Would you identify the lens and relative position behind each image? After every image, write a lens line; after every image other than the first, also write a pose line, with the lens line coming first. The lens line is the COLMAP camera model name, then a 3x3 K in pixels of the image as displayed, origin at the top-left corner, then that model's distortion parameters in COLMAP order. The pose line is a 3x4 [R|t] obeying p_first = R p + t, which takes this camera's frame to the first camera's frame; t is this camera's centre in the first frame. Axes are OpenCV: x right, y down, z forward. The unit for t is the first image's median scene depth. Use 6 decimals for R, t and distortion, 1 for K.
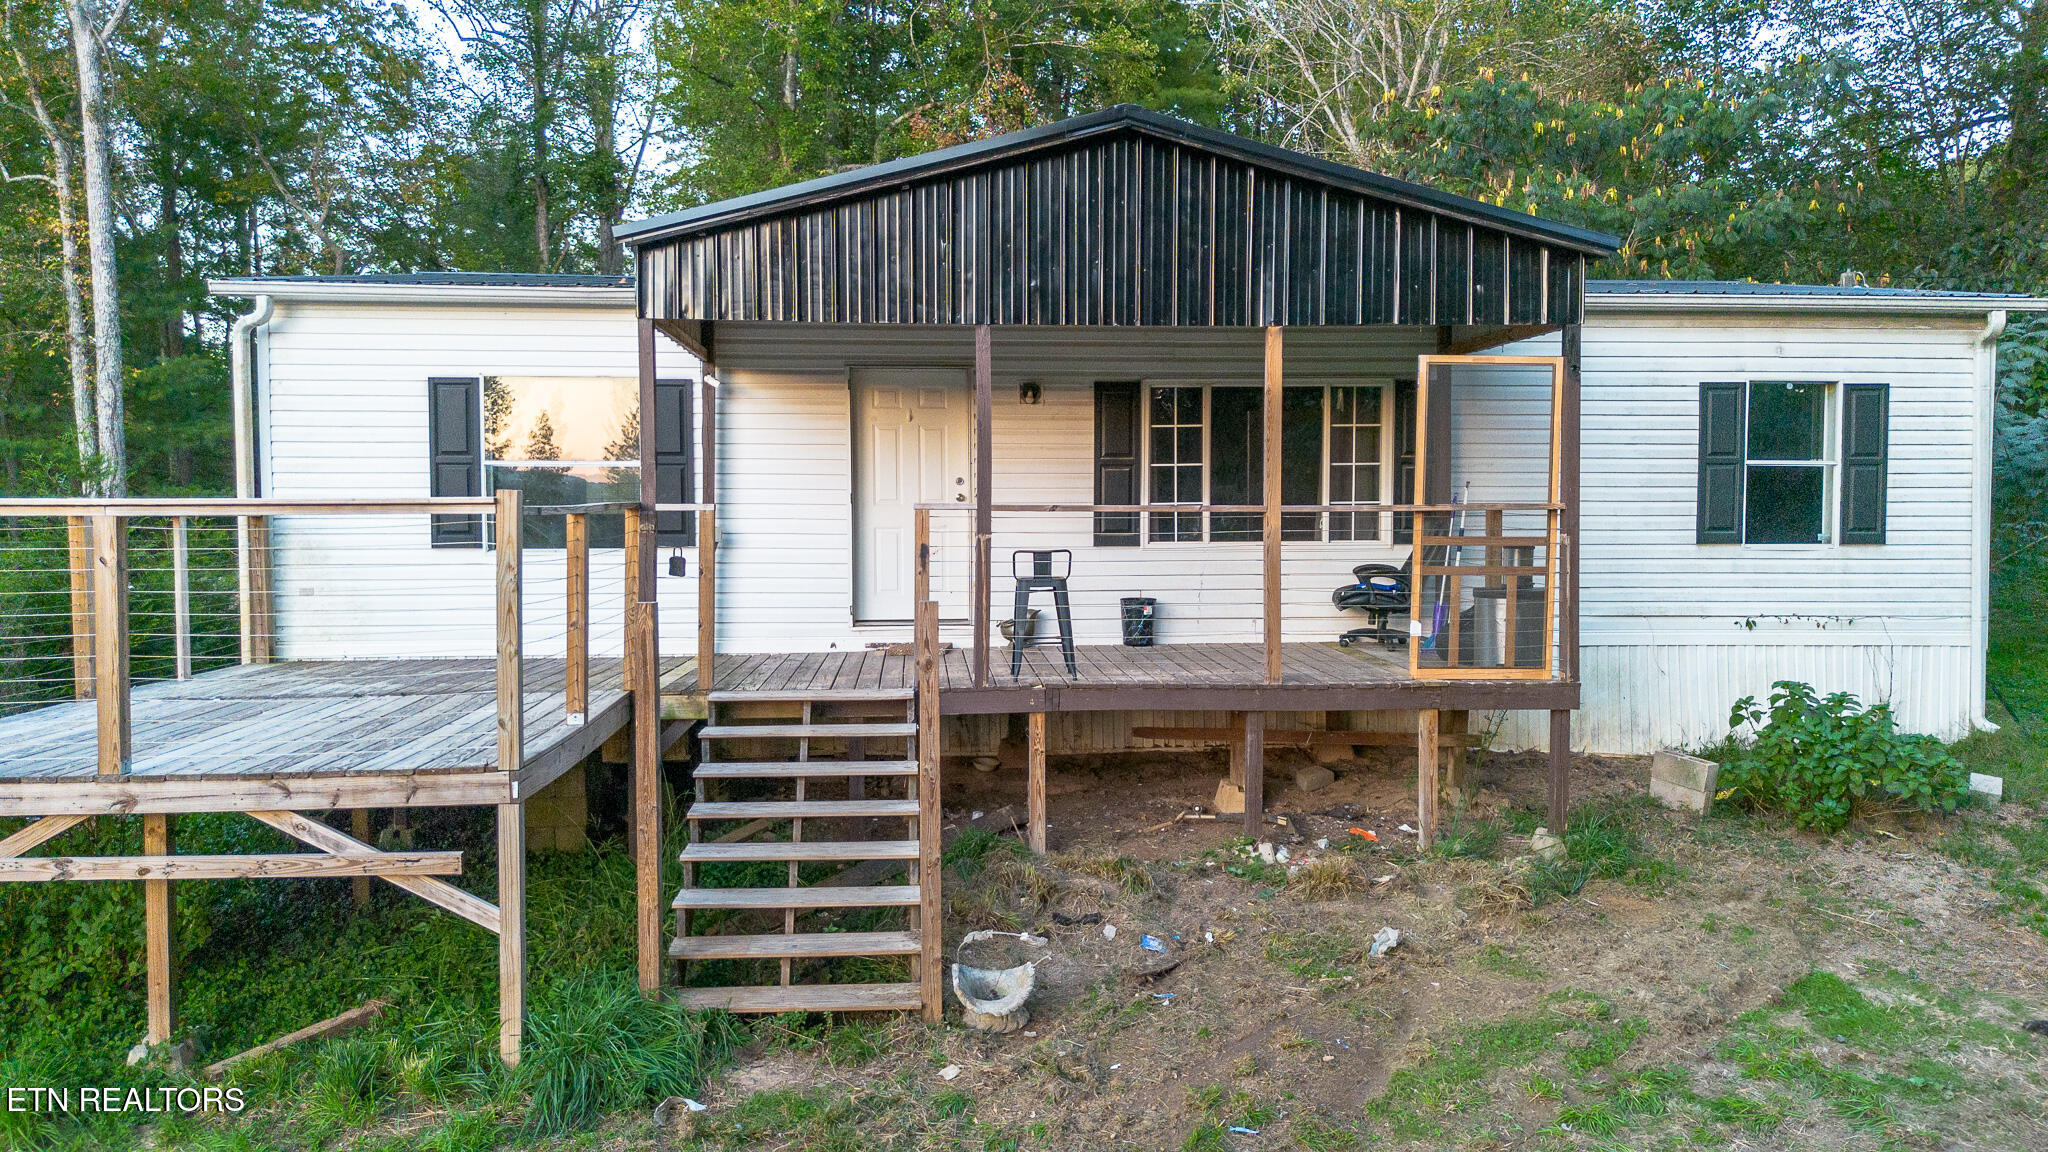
lens RADIAL K [[1480.1, 0, 1024.3], [0, 1480.1, 568.4], [0, 0, 1]] dist [0.063018, -0.018991]
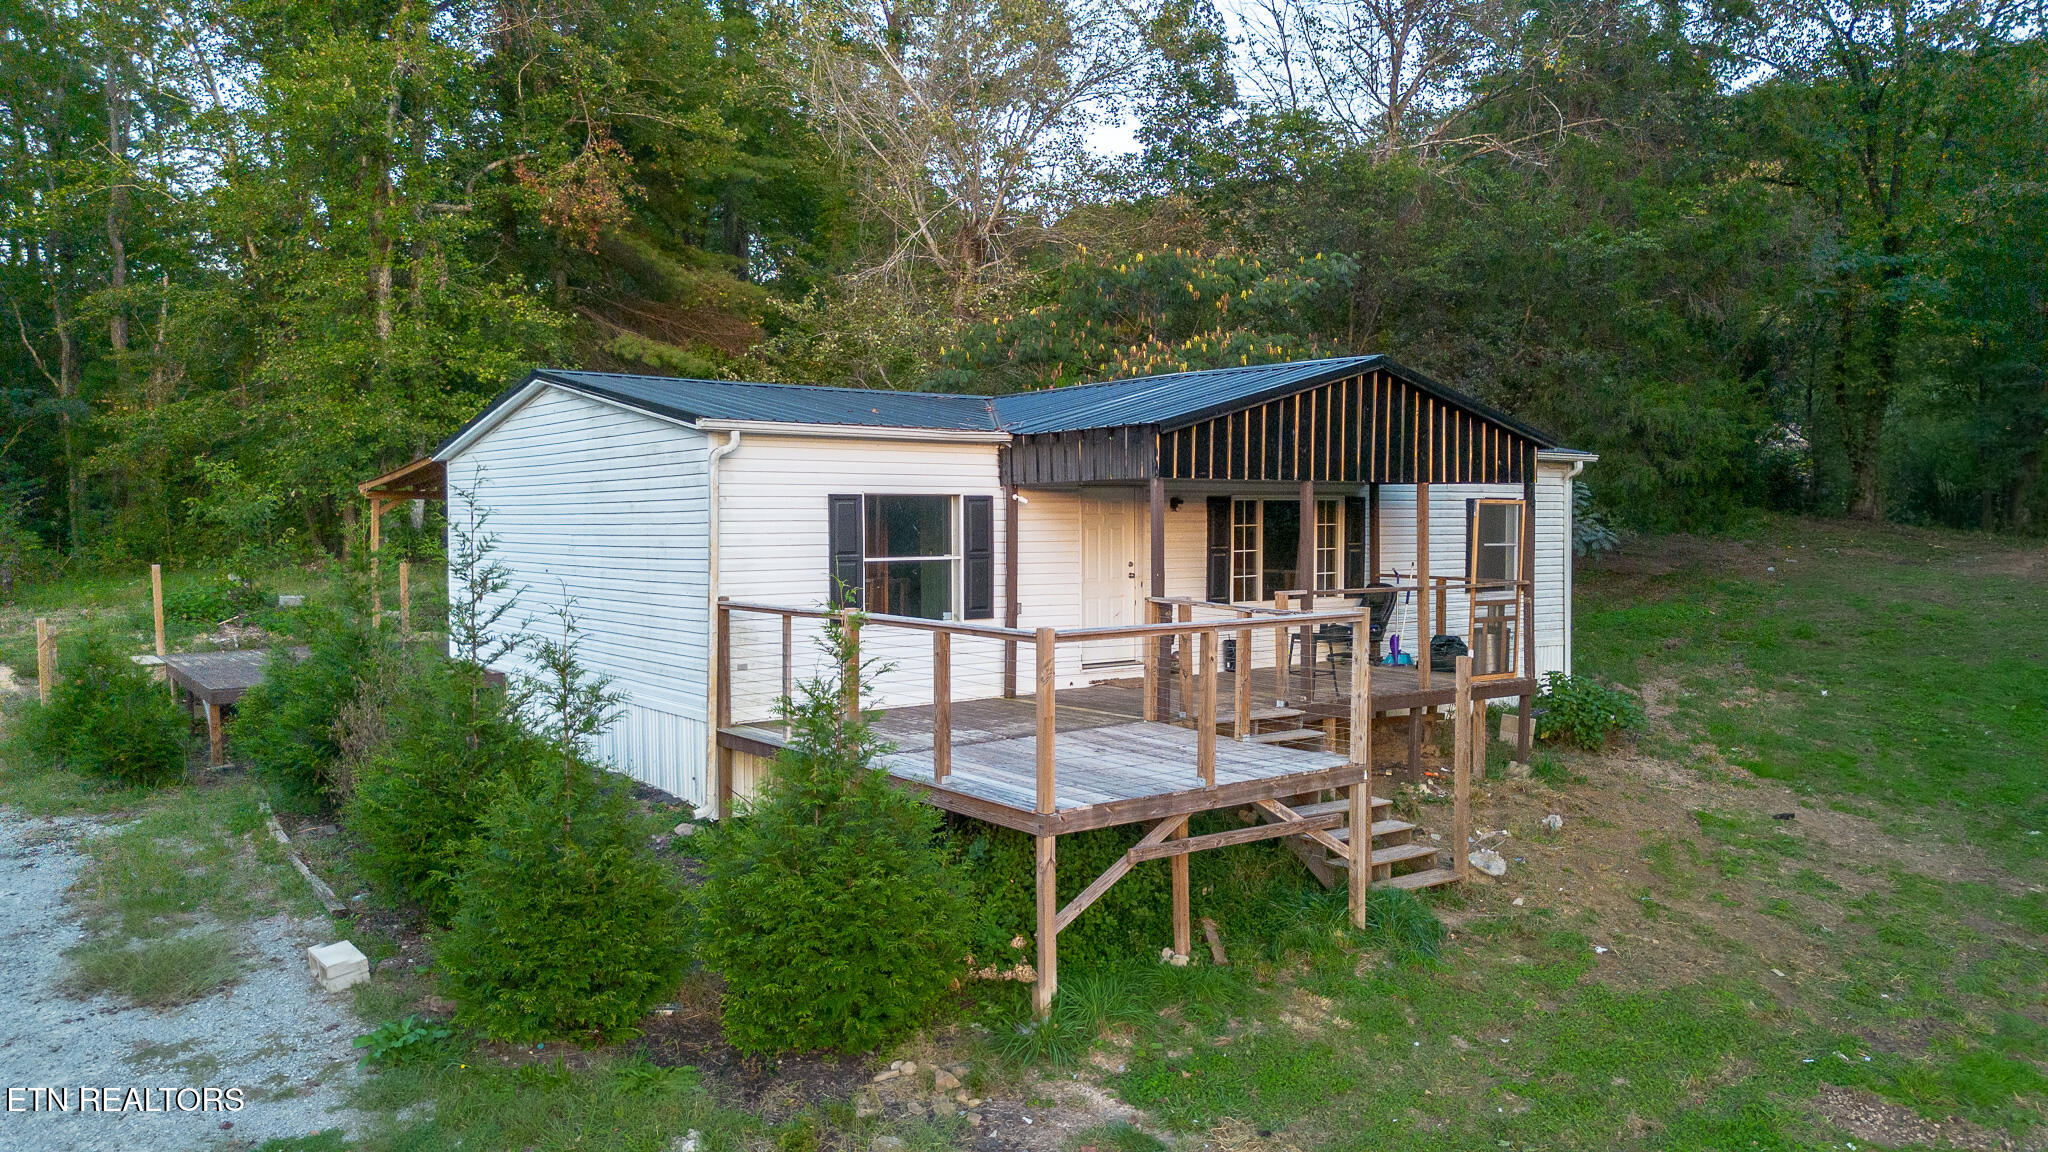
lens RADIAL K [[1480.1, 0, 1017.4], [0, 1480.1, 590.1], [0, 0, 1]] dist [0.063018, -0.018991]
pose [[0.841256, -0.027465, 0.539939, -0.938634], [0.020394, 0.999610, 0.019071, -0.065756], [-0.540252, -0.005032, 0.841488, -0.154344]]
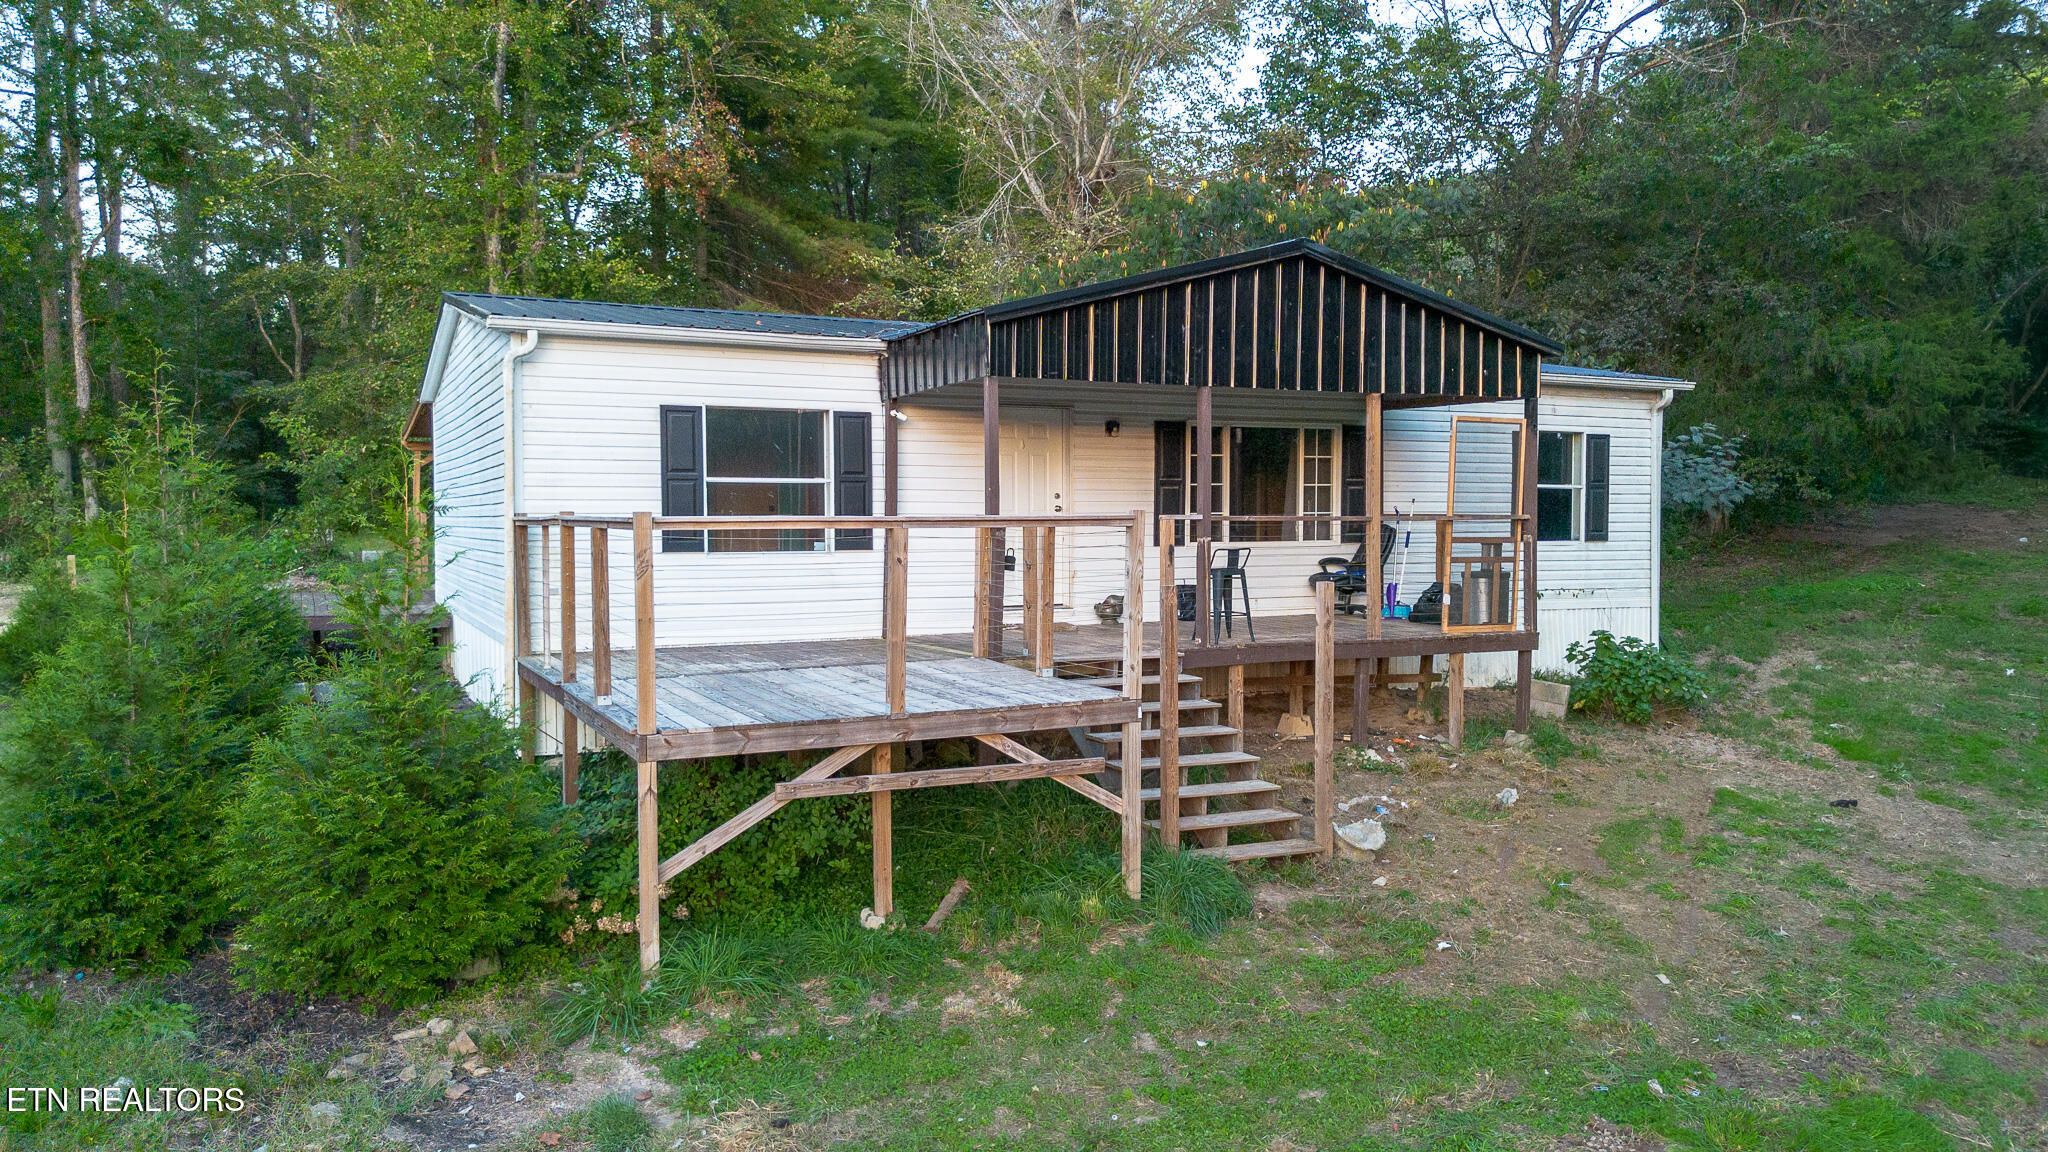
lens RADIAL K [[1480.1, 0, 1025.5], [0, 1480.1, 584.1], [0, 0, 1]] dist [0.063018, -0.018991]
pose [[0.926252, -0.017333, 0.376505, -0.566182], [0.013842, 0.999832, 0.011976, 0.001451], [-0.376650, -0.005881, 0.926337, -0.176685]]
